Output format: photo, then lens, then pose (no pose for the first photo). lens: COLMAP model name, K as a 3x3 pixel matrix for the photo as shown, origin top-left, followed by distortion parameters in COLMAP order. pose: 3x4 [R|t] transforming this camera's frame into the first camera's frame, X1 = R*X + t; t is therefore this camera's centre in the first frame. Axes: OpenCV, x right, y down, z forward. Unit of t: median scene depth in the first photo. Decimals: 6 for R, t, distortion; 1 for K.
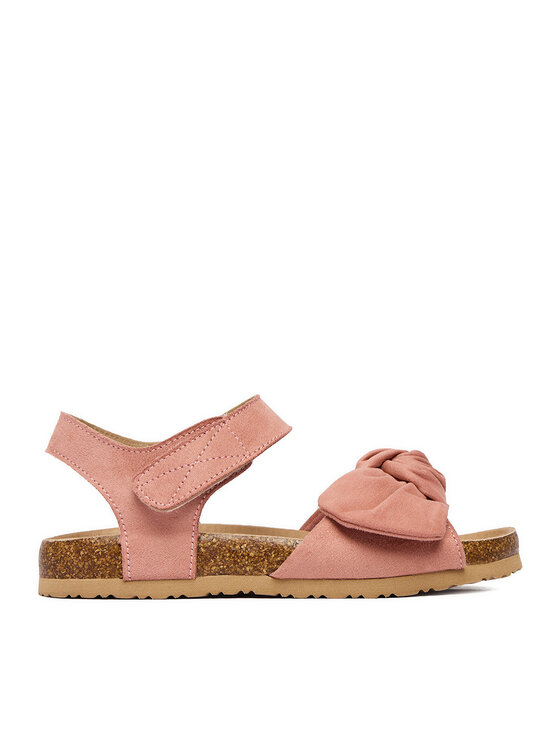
lens RADIAL K [[1211.6, 0, 279.3], [0, 1211.6, 372.3], [0, 0, 1]] dist [0.001613, 0.000000]
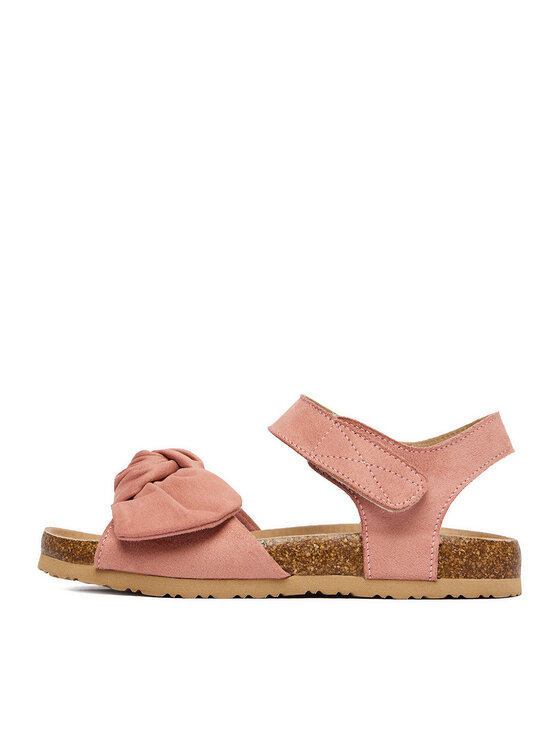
lens RADIAL K [[1211.6, 0, 279.3], [0, 1211.6, 373.7], [0, 0, 1]] dist [0.001613, 0.000000]
pose [[0.584853, 0.159982, 0.795206, -0.960637], [-0.160906, 0.983757, -0.079573, 0.098148], [-0.795020, -0.081415, 0.601095, 0.486106]]
